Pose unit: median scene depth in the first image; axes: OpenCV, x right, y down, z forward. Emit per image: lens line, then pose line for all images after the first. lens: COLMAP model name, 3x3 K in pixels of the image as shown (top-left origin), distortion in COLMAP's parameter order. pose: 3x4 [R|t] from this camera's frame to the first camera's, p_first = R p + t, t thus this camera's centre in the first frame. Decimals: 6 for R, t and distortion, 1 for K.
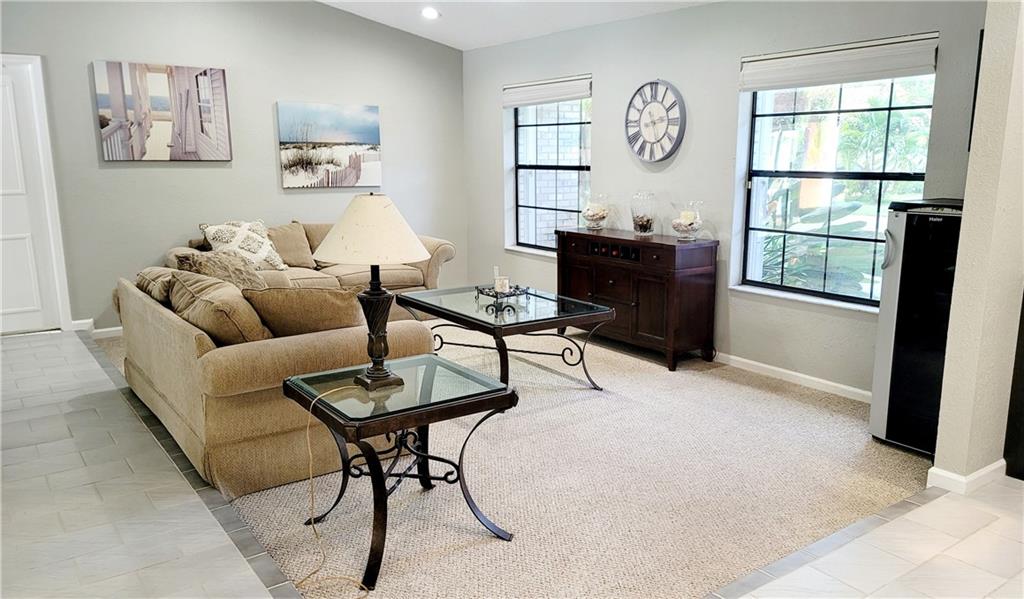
lens RADIAL K [[764.8, 0, 547.3], [0, 764.8, 304.6], [0, 0, 1]] dist [0.085120, -0.092364]
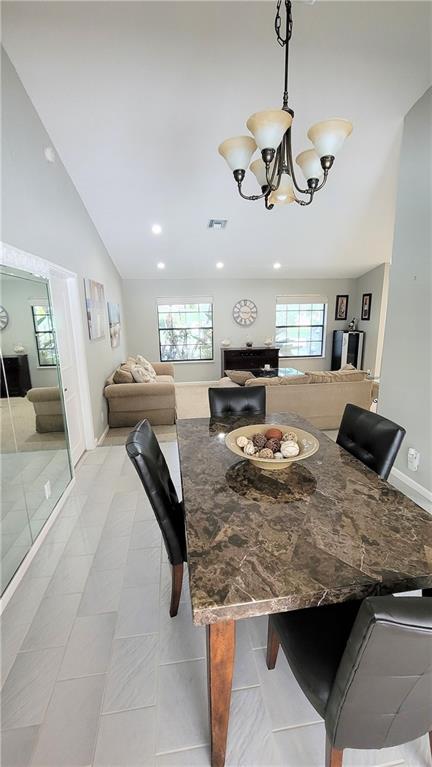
lens RADIAL K [[308.3, 0, 216.0], [0, 308.3, 383.5], [0, 0, 1]] dist [-0.009873, -0.000012]
pose [[0.478171, -0.204164, 0.854207, -1.225729], [0.186968, 0.973974, 0.128128, -0.158835], [-0.858135, 0.098442, 0.503899, 0.570445]]
